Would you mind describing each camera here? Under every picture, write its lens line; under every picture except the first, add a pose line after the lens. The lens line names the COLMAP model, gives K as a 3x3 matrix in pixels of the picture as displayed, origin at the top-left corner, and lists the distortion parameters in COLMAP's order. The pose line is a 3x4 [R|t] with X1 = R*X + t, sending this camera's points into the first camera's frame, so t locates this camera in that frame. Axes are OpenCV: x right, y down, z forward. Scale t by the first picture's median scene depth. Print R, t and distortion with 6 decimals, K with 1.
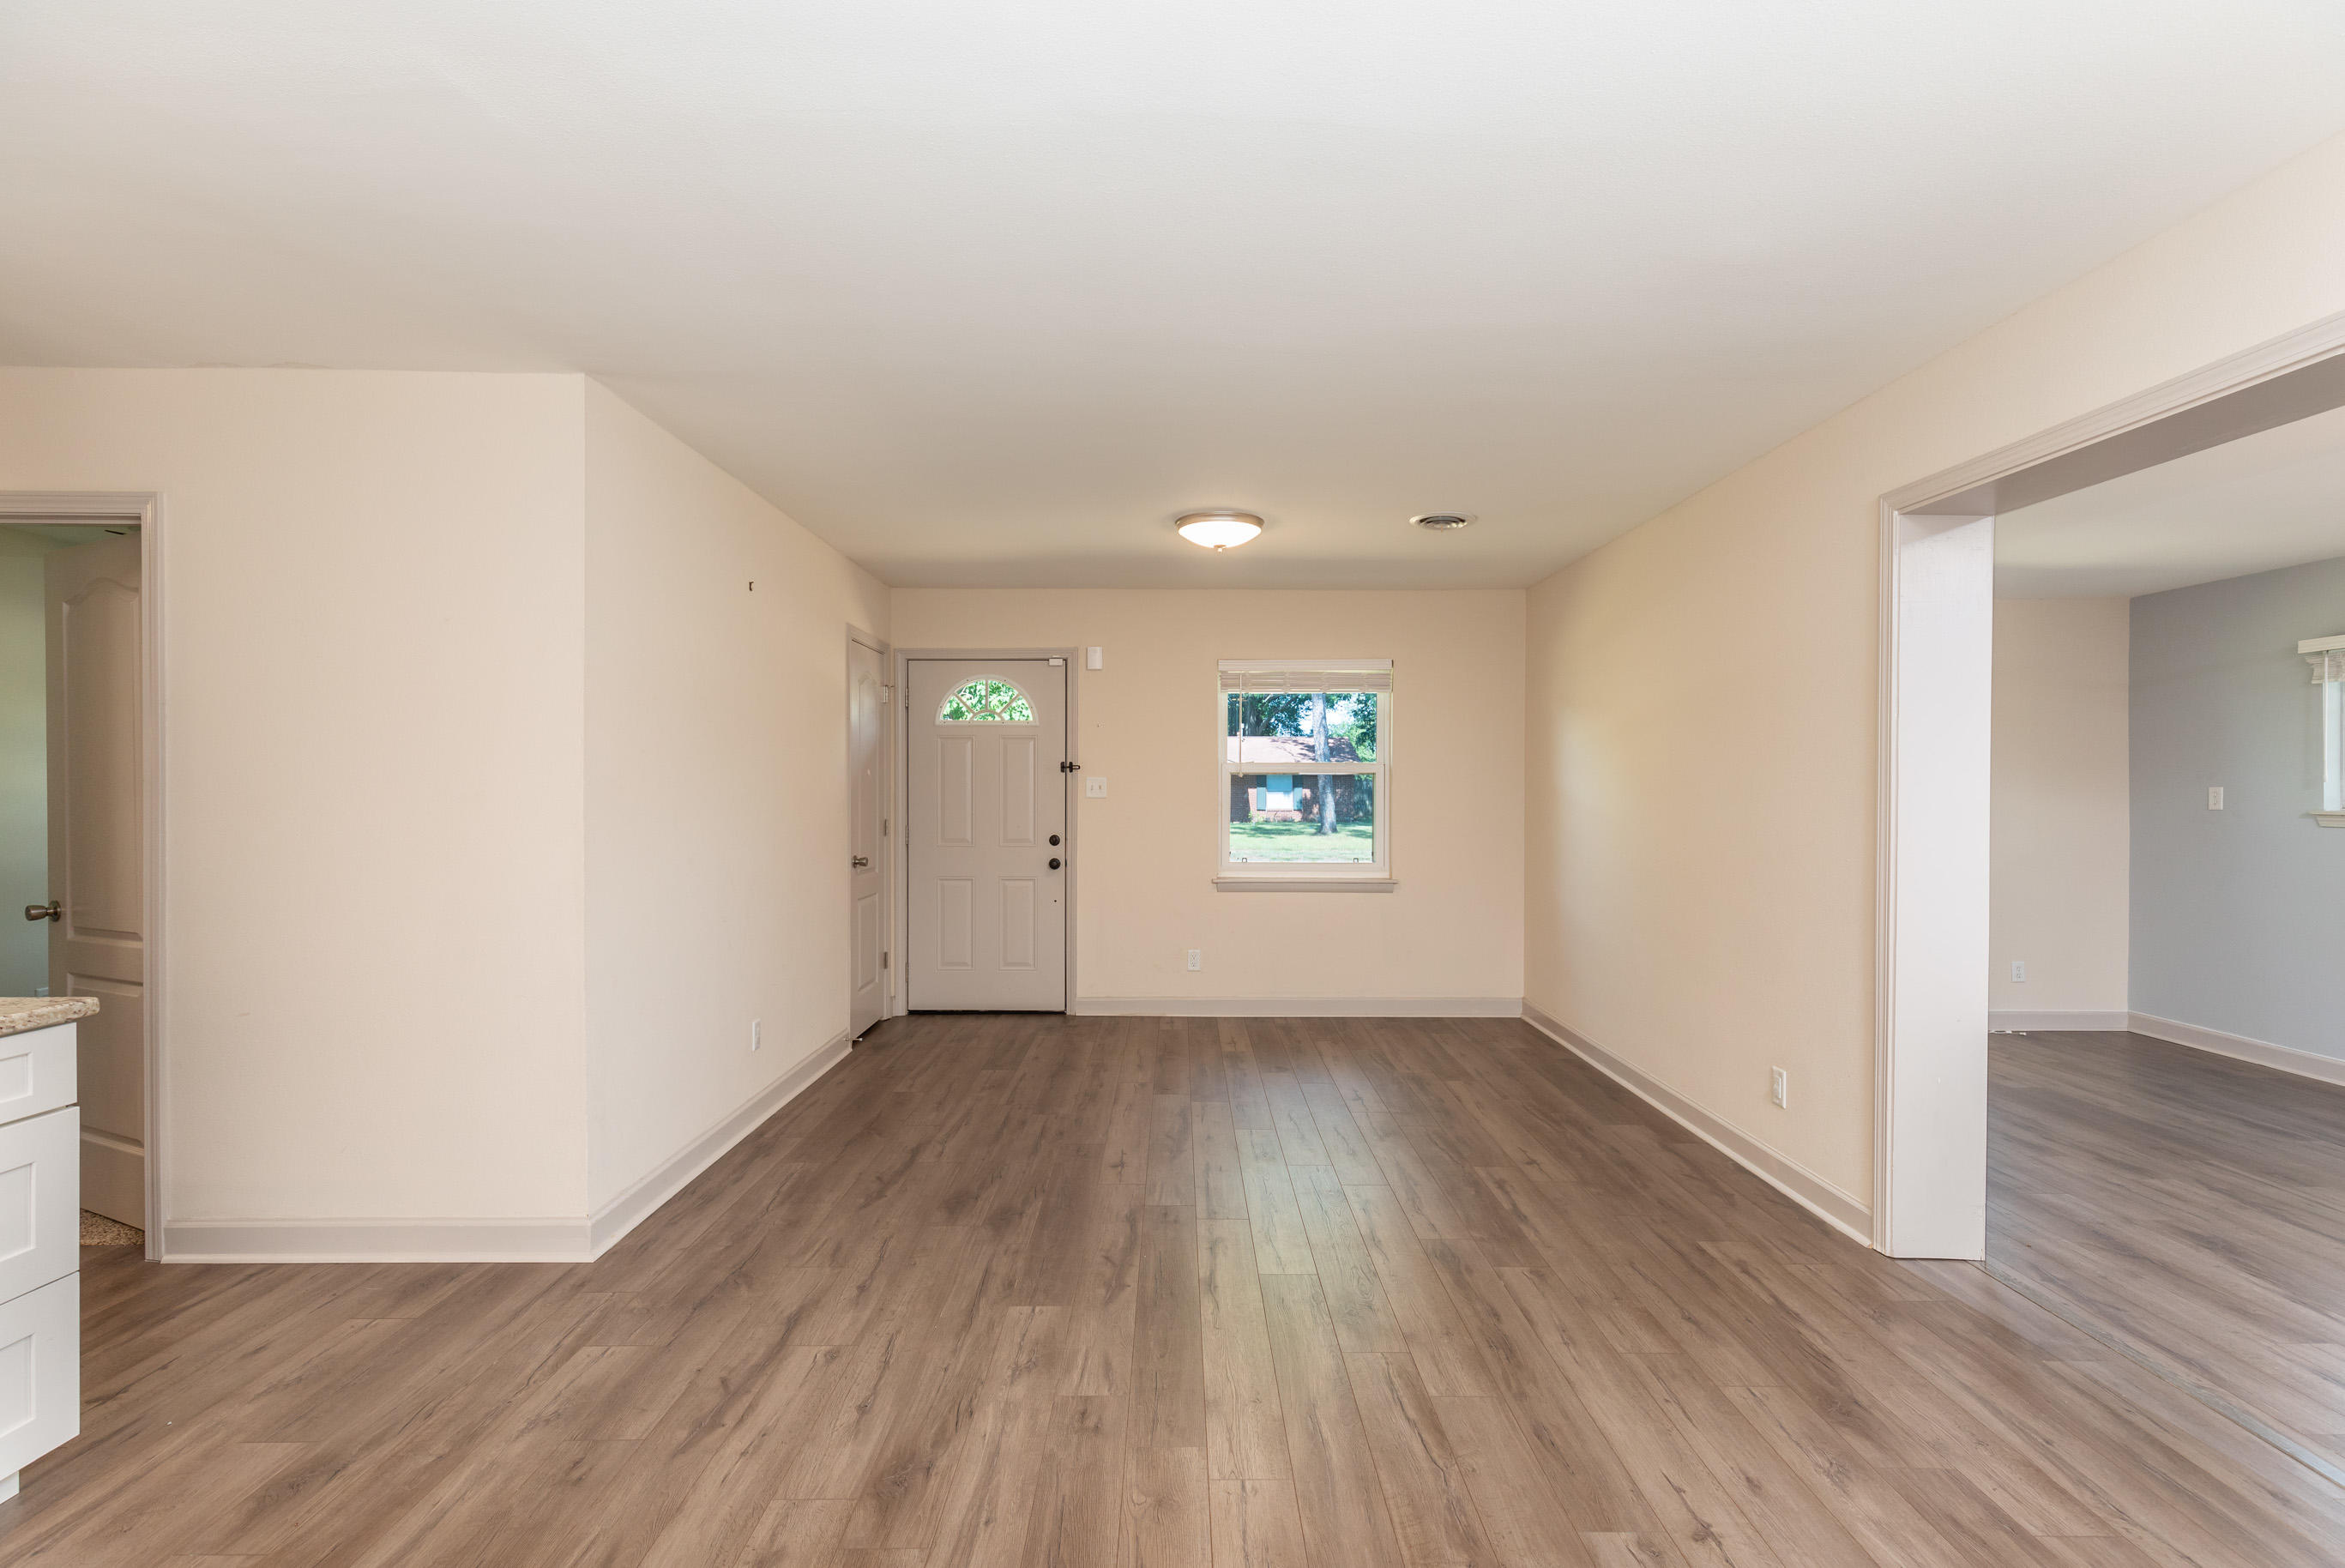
lens RADIAL K [[1067.0, 0, 1189.5], [0, 1067.0, 804.8], [0, 0, 1]] dist [0.009968, -0.001751]
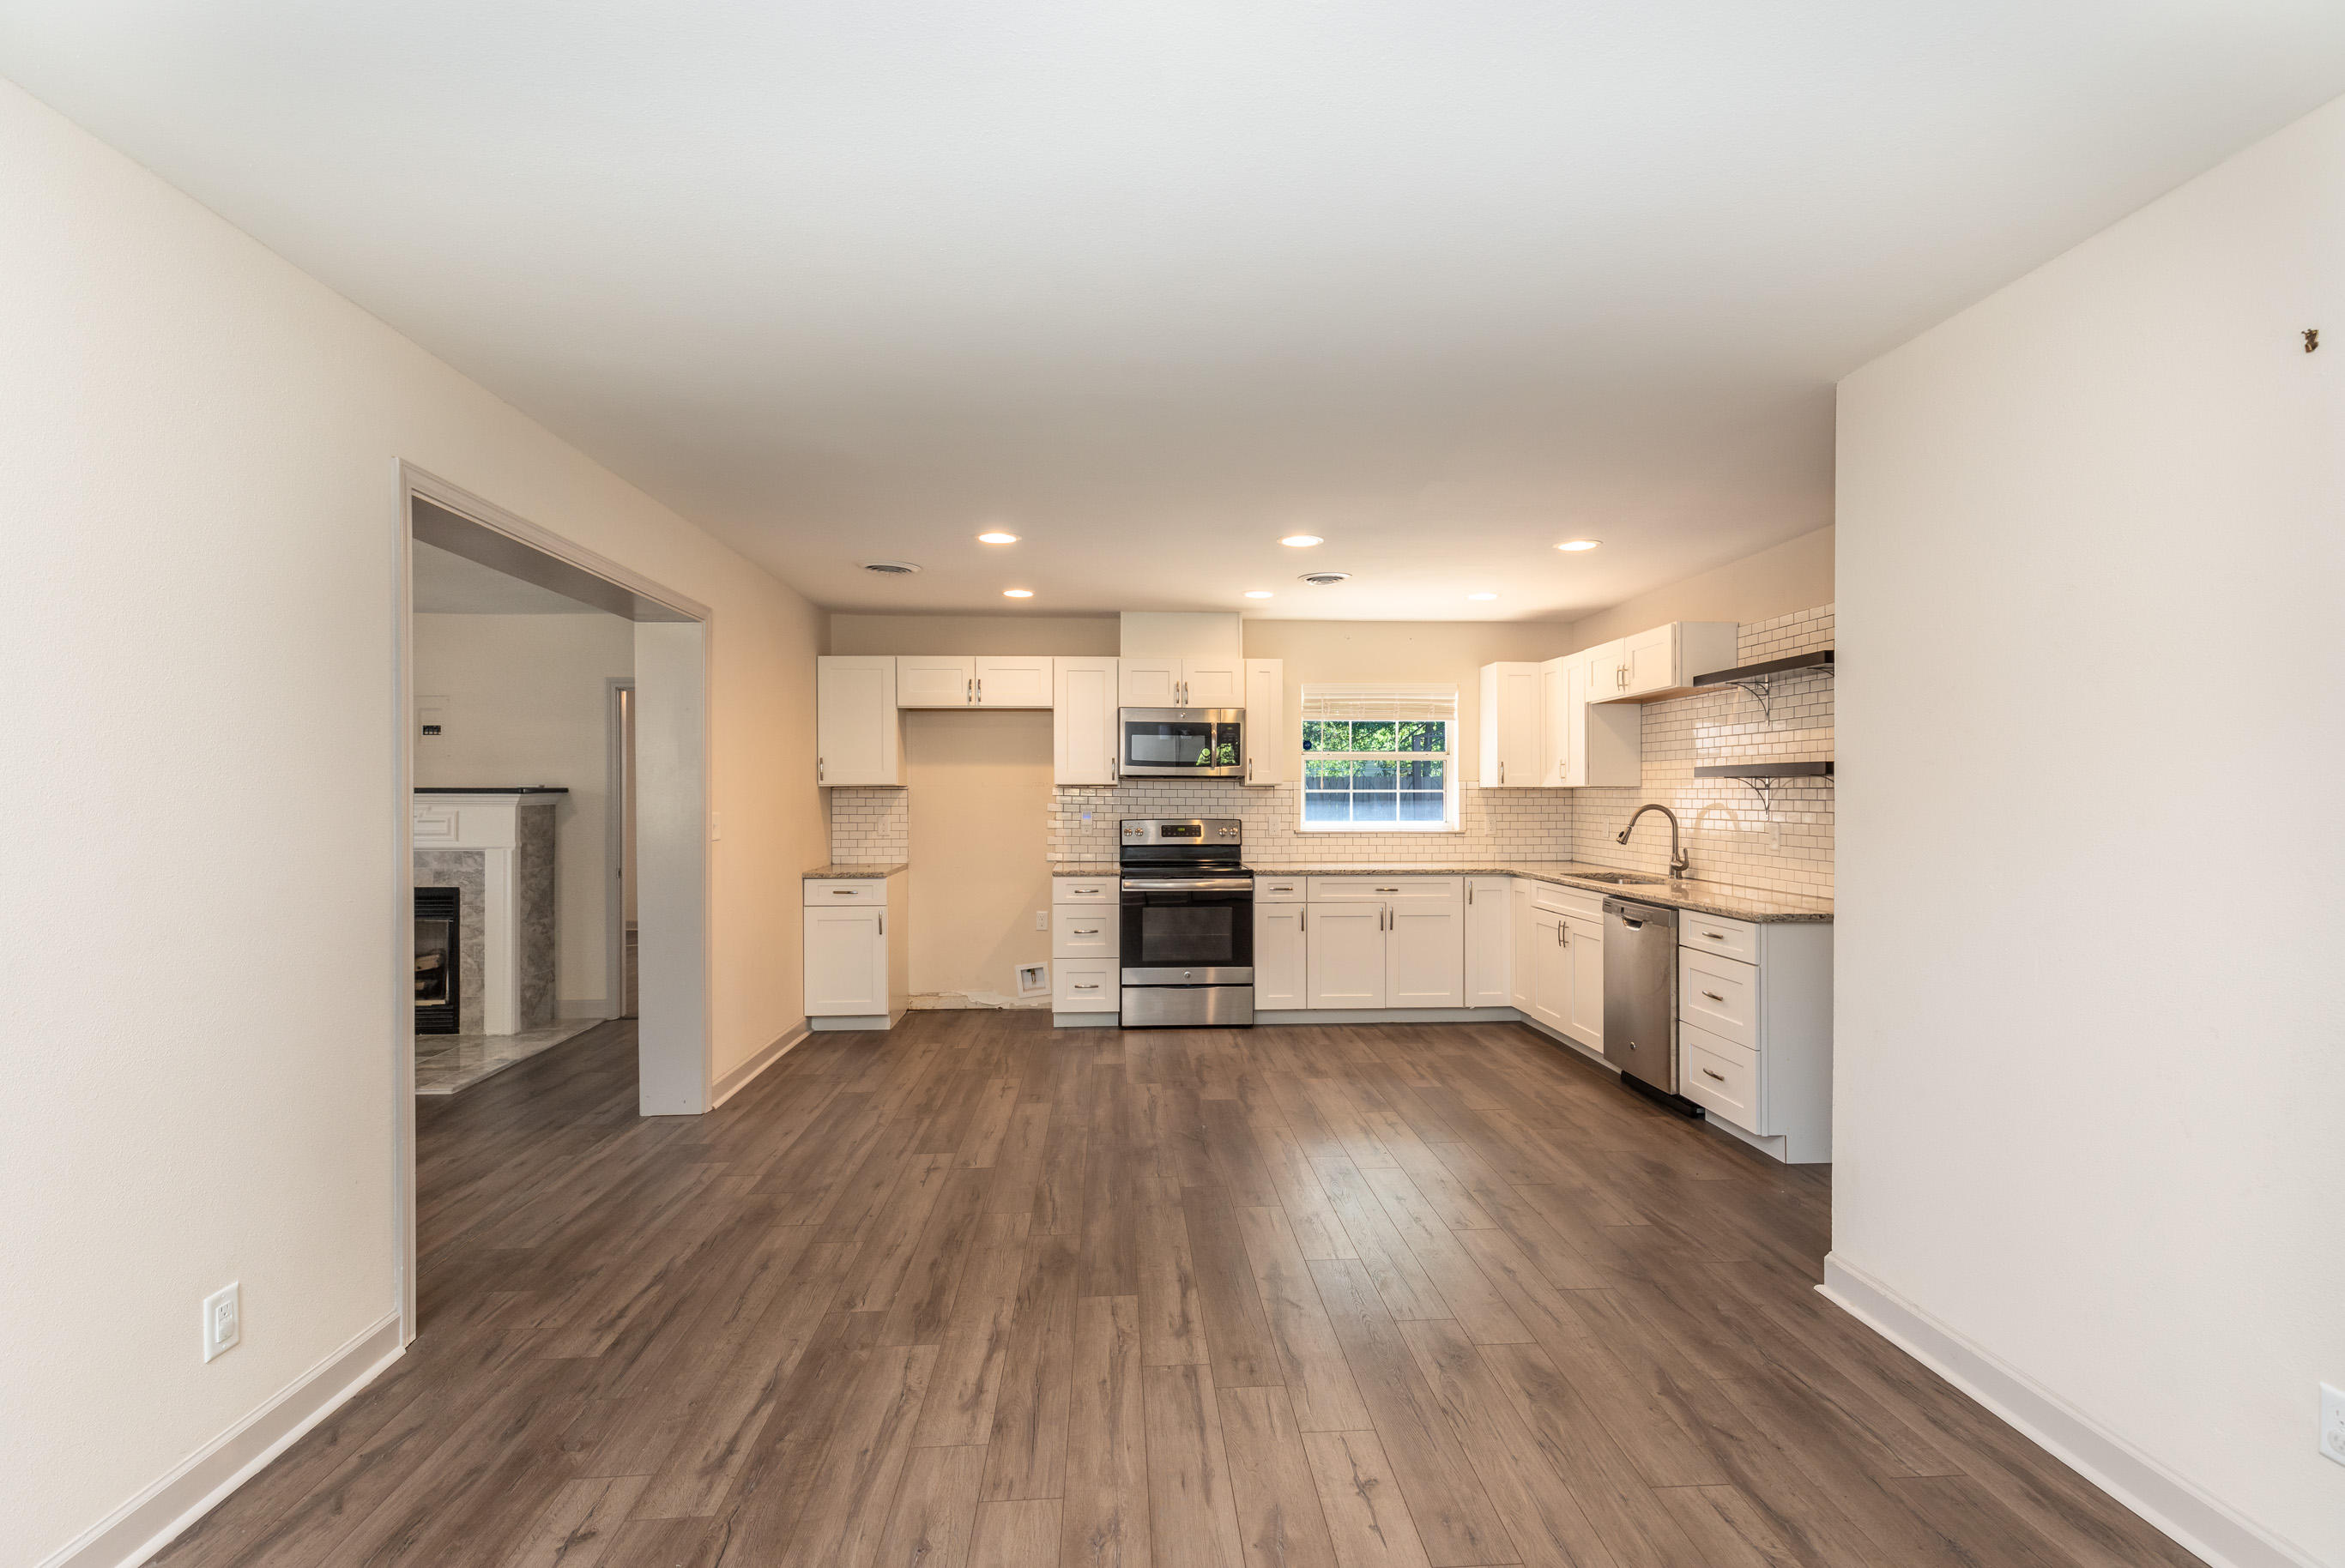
lens RADIAL K [[1066.8, 0, 1174.8], [0, 1066.8, 793.2], [0, 0, 1]] dist [0.009968, -0.001751]
pose [[-0.998792, -0.005311, -0.048845, 0.085686], [-0.006038, 0.999873, 0.014750, -0.043416], [0.048761, 0.015027, -0.998697, 2.088134]]
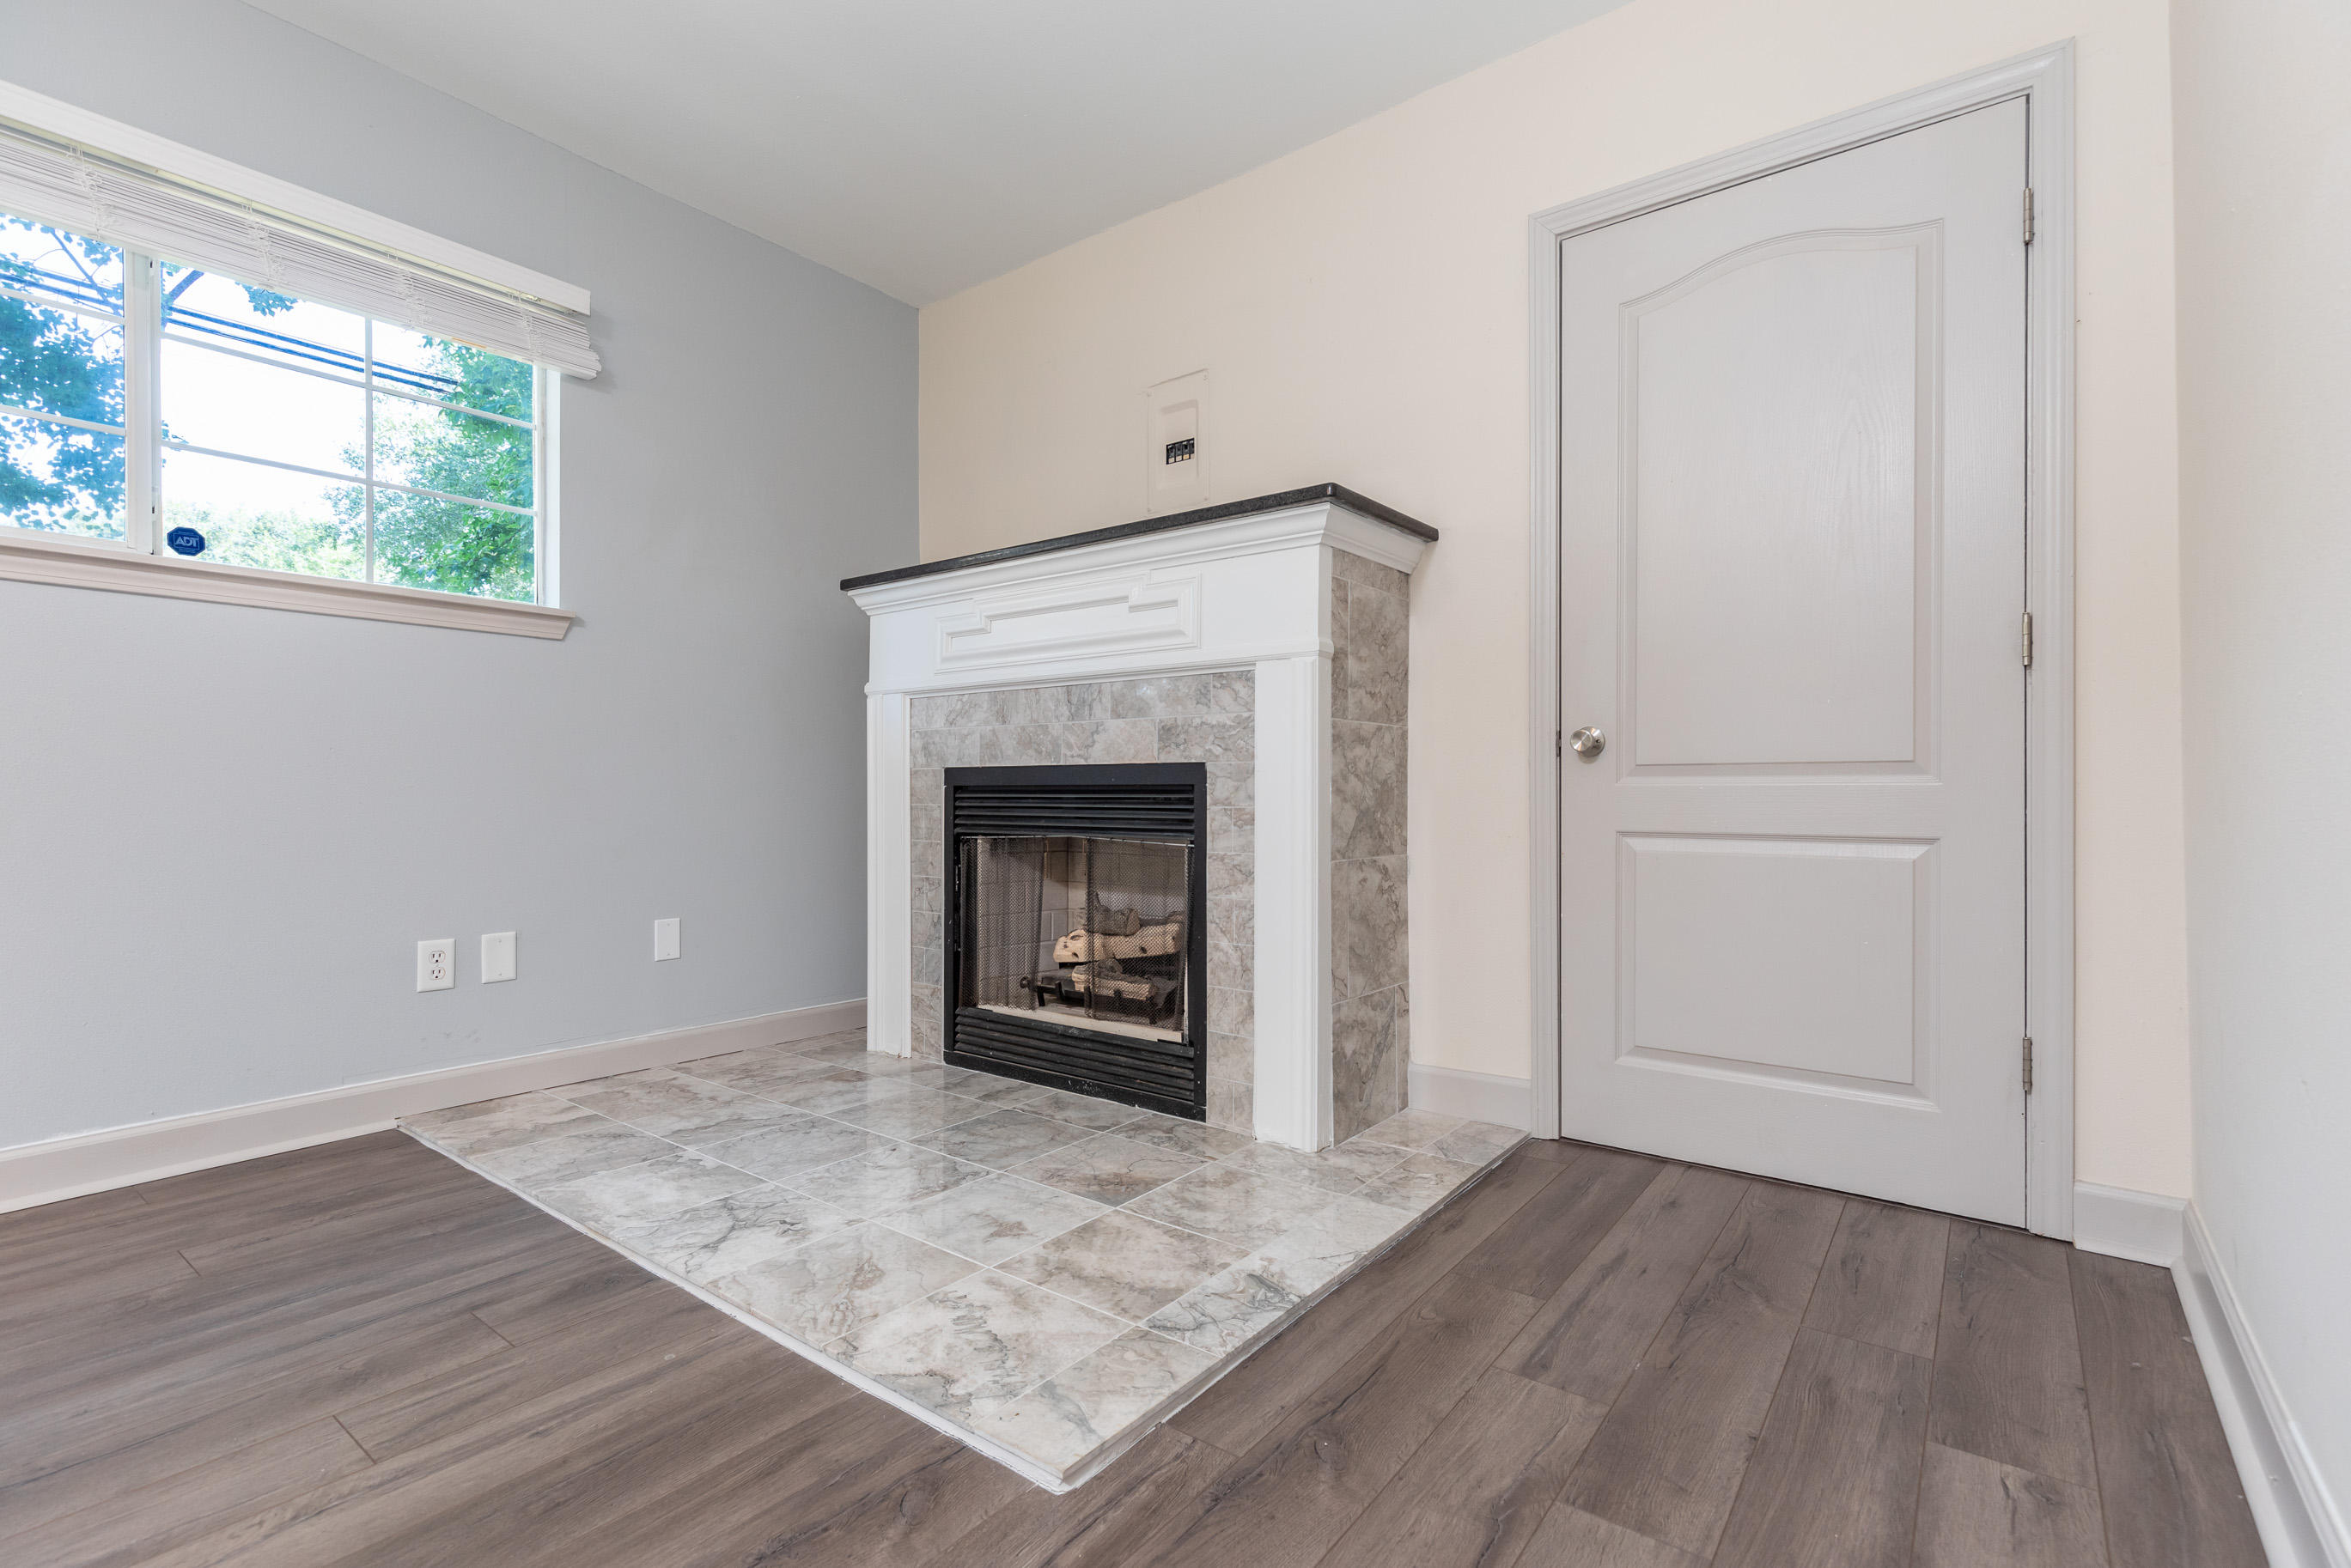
lens RADIAL K [[1069.6, 0, 1200.5], [0, 1069.6, 789.0], [0, 0, 1]] dist [0.009968, -0.001751]
pose [[-0.793650, -0.000777, 0.608374, 0.908444], [0.006496, 0.999931, 0.009751, 0.206854], [-0.608340, 0.011691, -0.793591, 0.524374]]
